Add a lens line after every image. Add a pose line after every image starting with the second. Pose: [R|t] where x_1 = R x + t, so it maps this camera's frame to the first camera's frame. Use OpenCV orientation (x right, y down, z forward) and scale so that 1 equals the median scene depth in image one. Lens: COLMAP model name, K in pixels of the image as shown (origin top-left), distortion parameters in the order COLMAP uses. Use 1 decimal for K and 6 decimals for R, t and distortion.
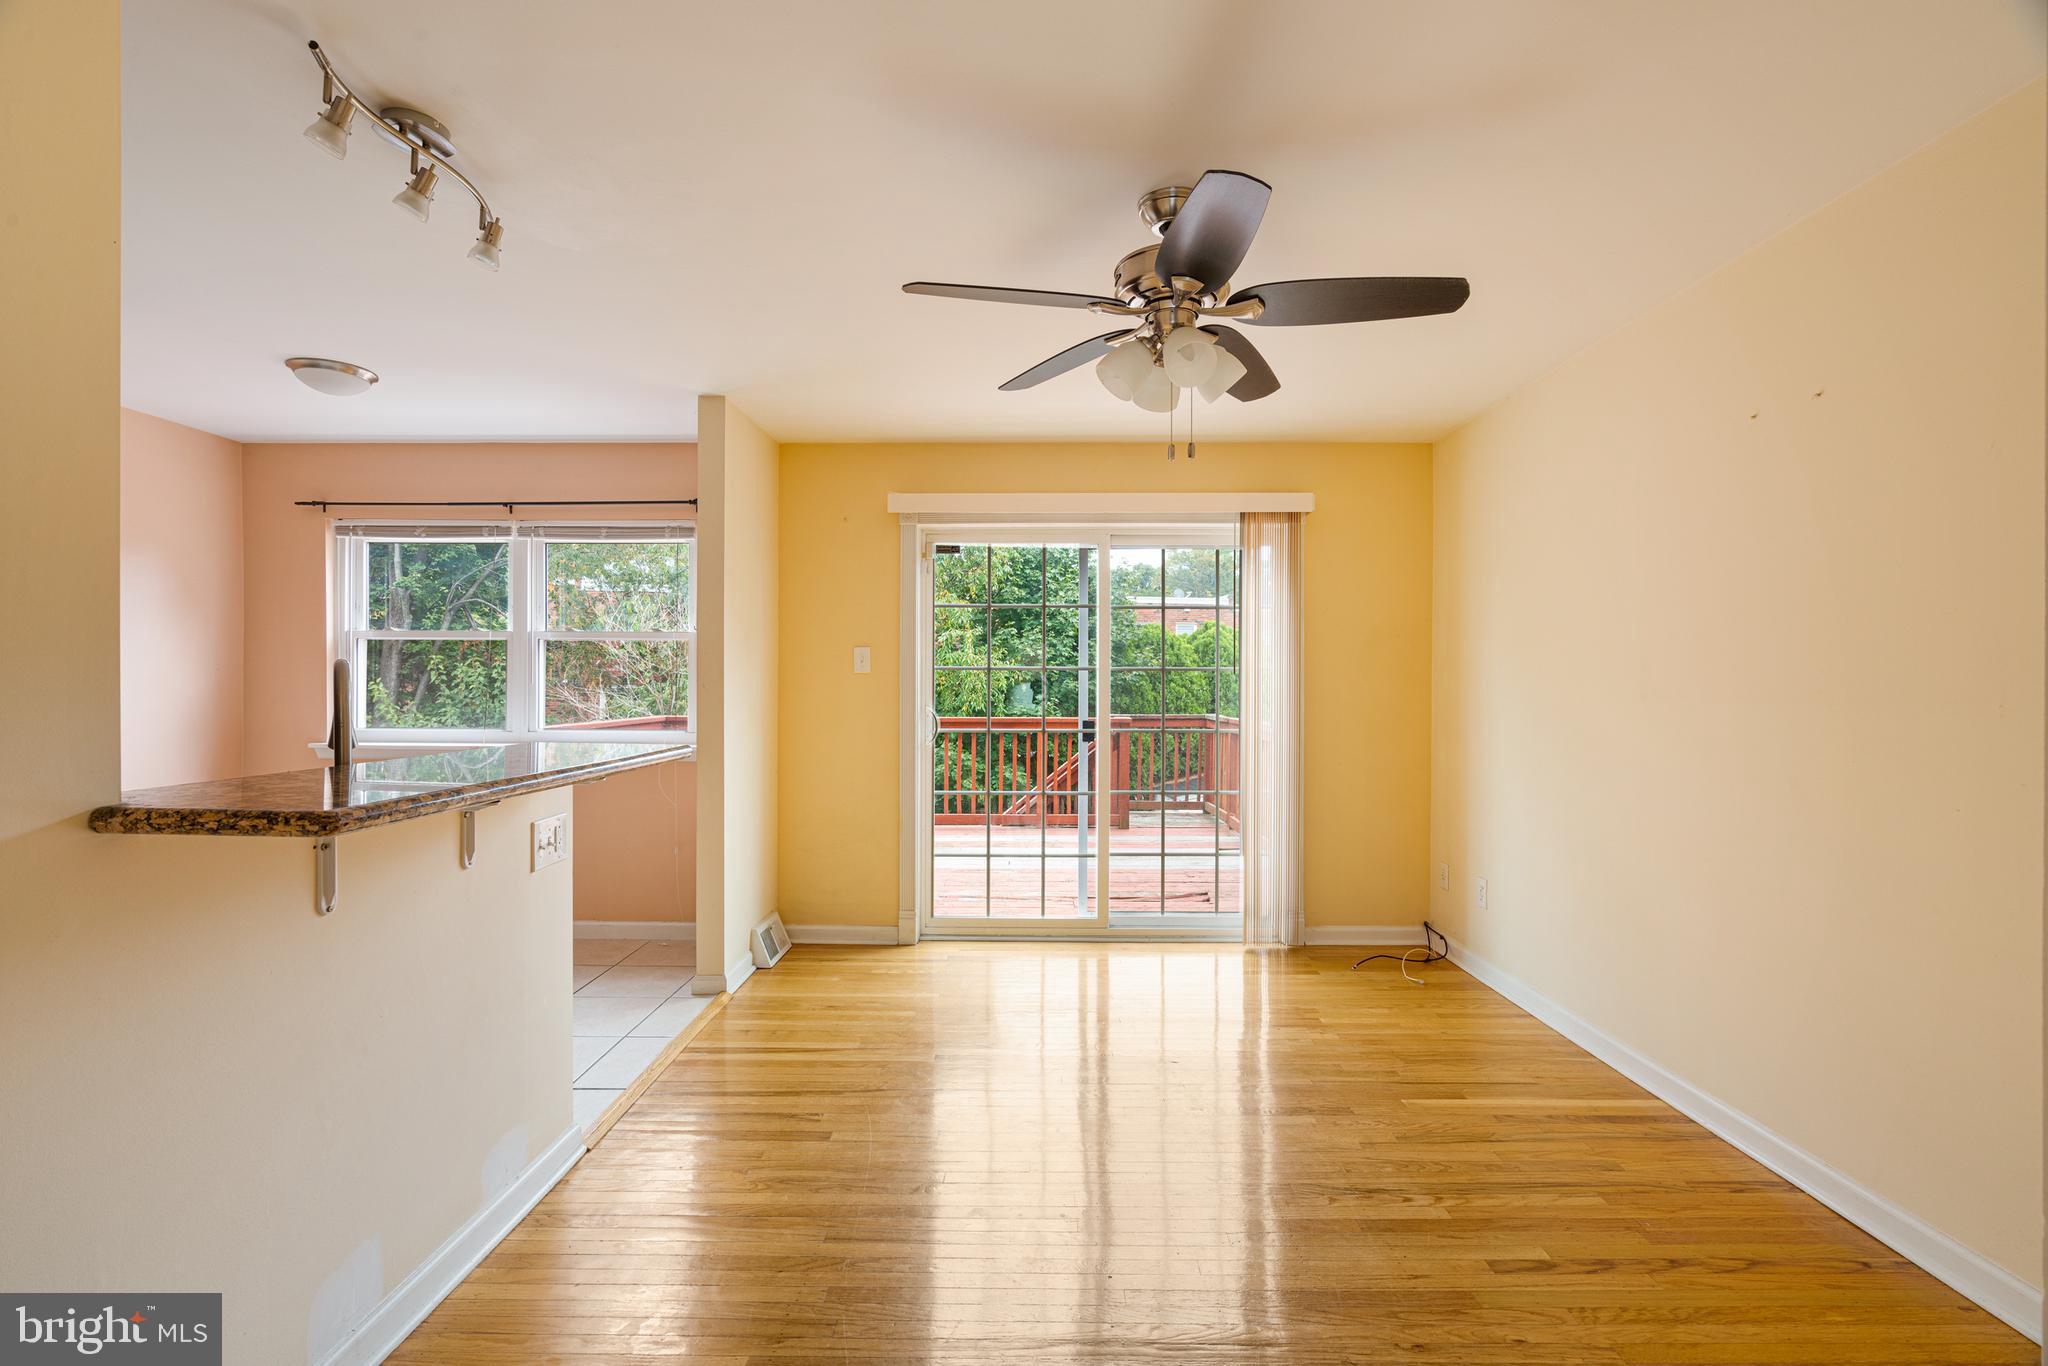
lens RADIAL K [[918.5, 0, 1022.7], [0, 918.5, 691.1], [0, 0, 1]] dist [-0.007155, 0.000510]
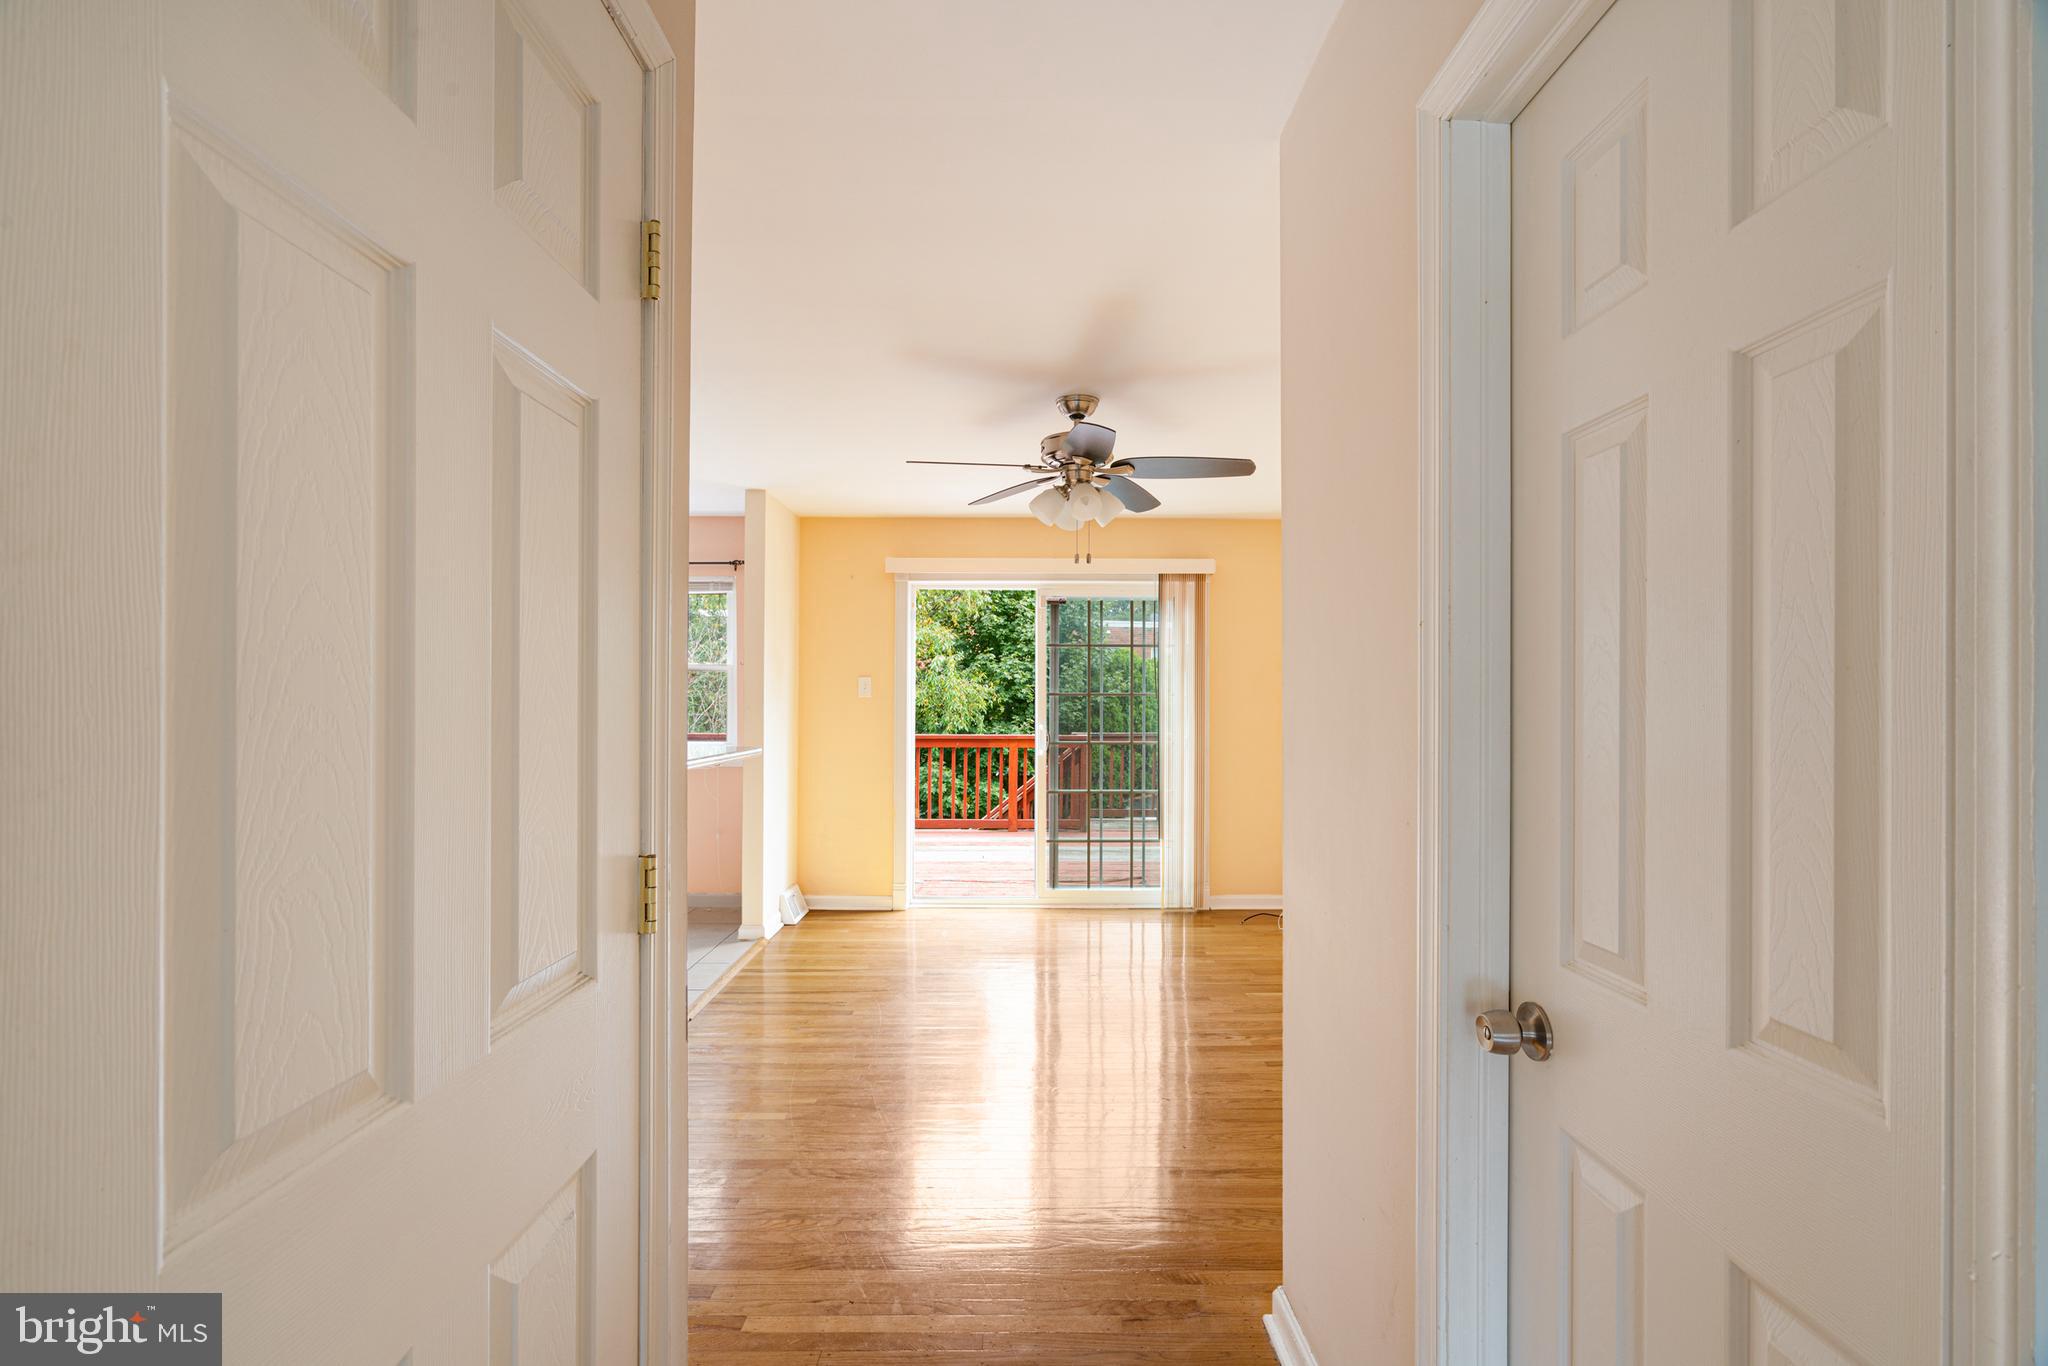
lens RADIAL K [[918.5, 0, 1022.7], [0, 918.5, 691.1], [0, 0, 1]] dist [-0.007155, 0.000510]
pose [[0.999816, 0.001686, 0.019087, 0.019622], [-0.001246, 0.999733, -0.023052, 0.000832], [-0.019120, 0.023024, 0.999552, -0.277976]]
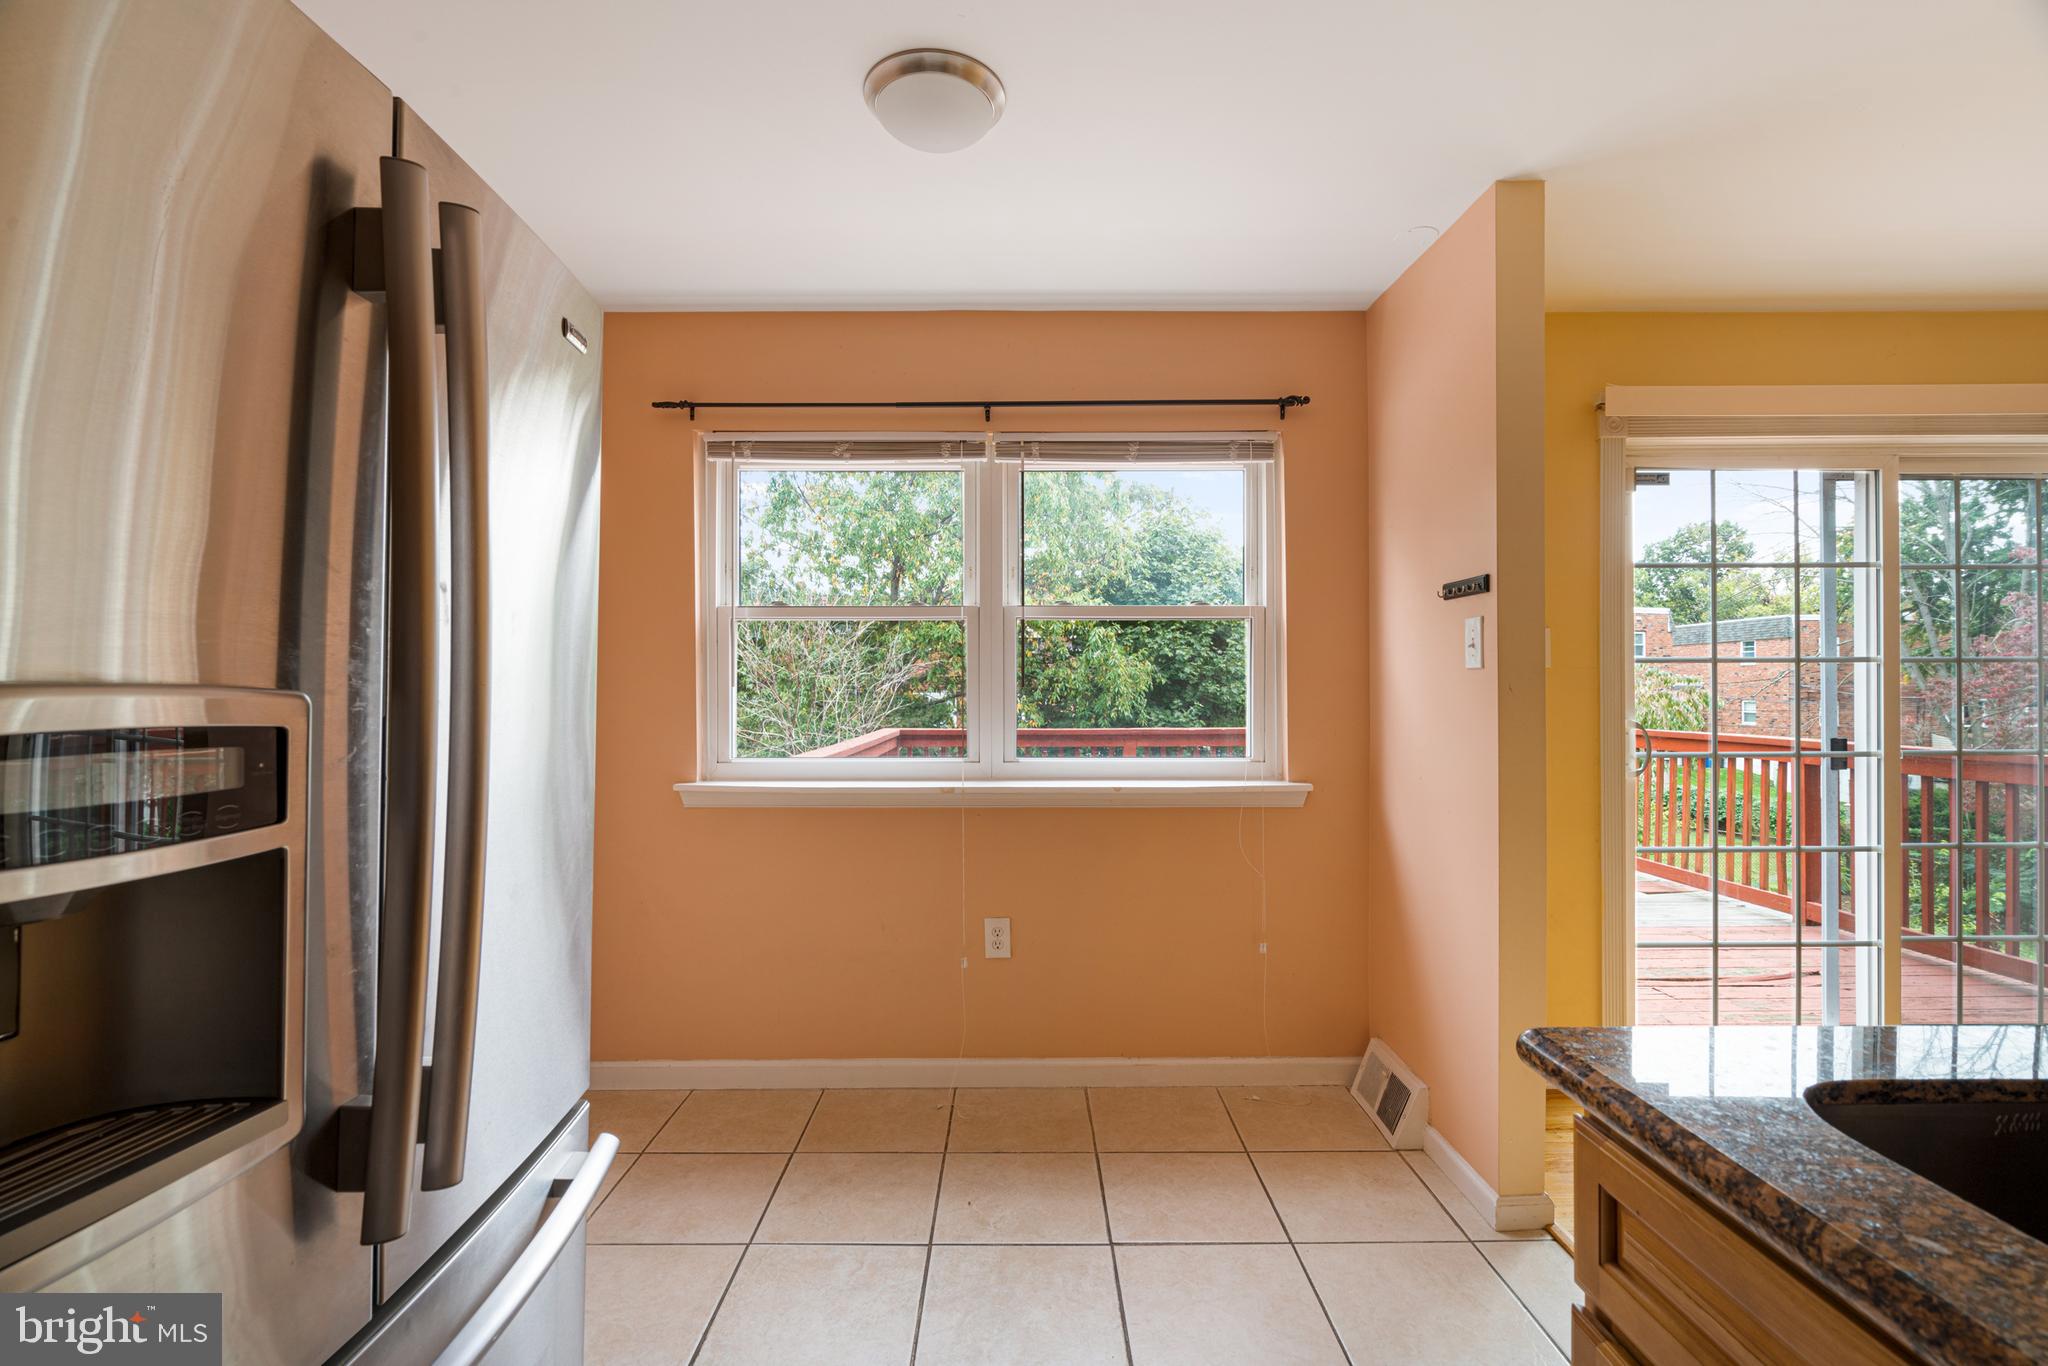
lens RADIAL K [[929.9, 0, 1035.7], [0, 929.9, 679.4], [0, 0, 1]] dist [-0.000318, 0.000181]
pose [[0.999761, -0.004899, 0.021307, -0.540938], [0.005279, 0.999827, -0.017832, -0.000847], [-0.021216, 0.017940, 0.999614, 0.351079]]
